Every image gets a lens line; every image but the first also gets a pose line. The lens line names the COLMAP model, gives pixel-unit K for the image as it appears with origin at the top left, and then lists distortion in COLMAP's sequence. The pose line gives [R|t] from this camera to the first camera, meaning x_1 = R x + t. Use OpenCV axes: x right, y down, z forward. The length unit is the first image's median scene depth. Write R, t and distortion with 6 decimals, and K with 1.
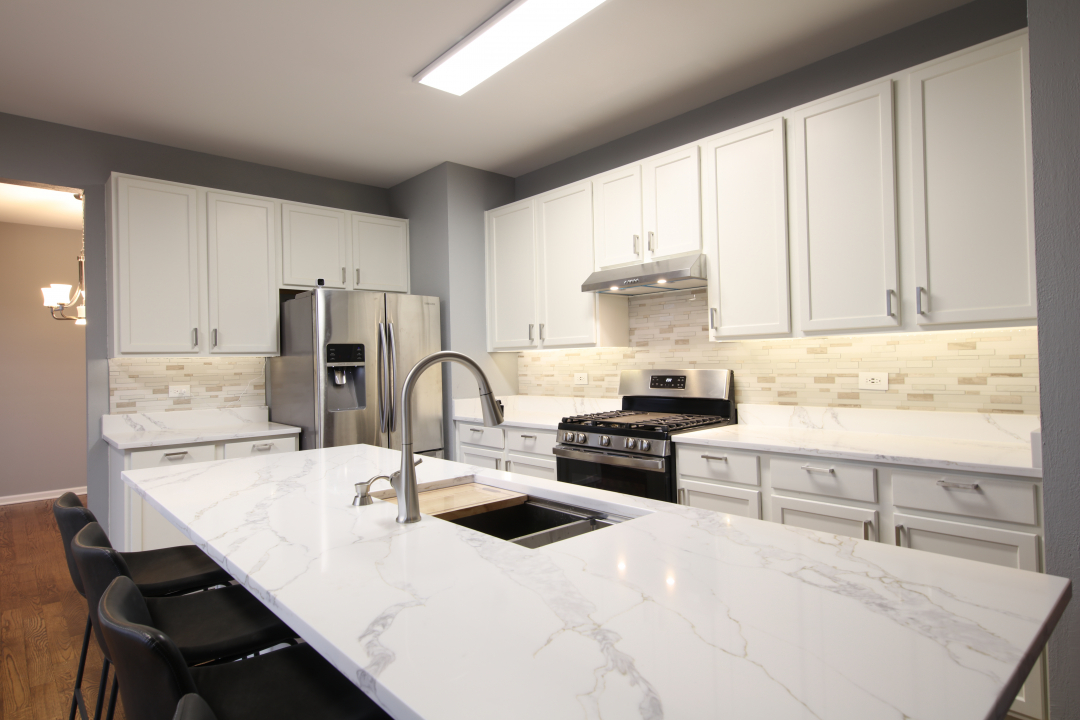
lens RADIAL K [[593.9, 0, 535.8], [0, 593.9, 353.3], [0, 0, 1]] dist [0.017199, -0.001466]
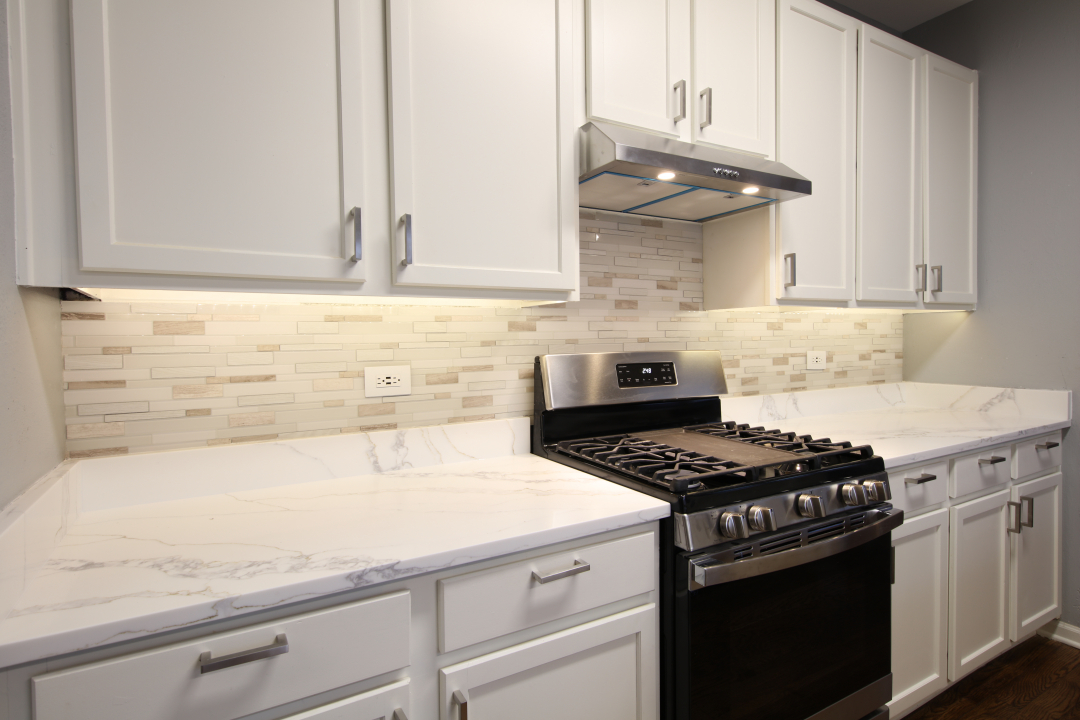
lens RADIAL K [[560.8, 0, 543.4], [0, 560.8, 358.3], [0, 0, 1]] dist [0.022579, 0.000276]
pose [[0.202171, -0.013711, 0.979254, -0.321392], [-0.006408, 0.999862, 0.015322, 0.026609], [-0.979329, -0.009372, 0.202055, 1.018591]]
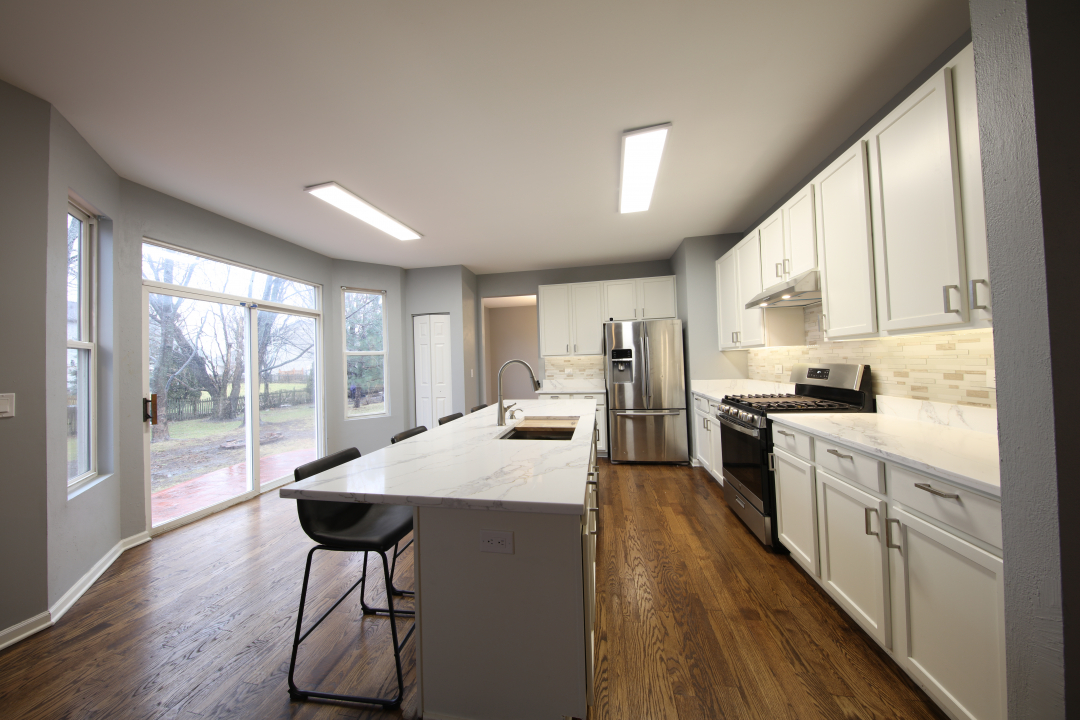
lens RADIAL K [[340.5, 0, 533.7], [0, 340.5, 355.0], [0, 0, 1]] dist [-0.010382, -0.000191]
pose [[0.601653, -0.013395, -0.798645, 0.443687], [0.028714, 0.999576, 0.004867, -0.011896], [0.798241, -0.025860, 0.601783, 0.097685]]
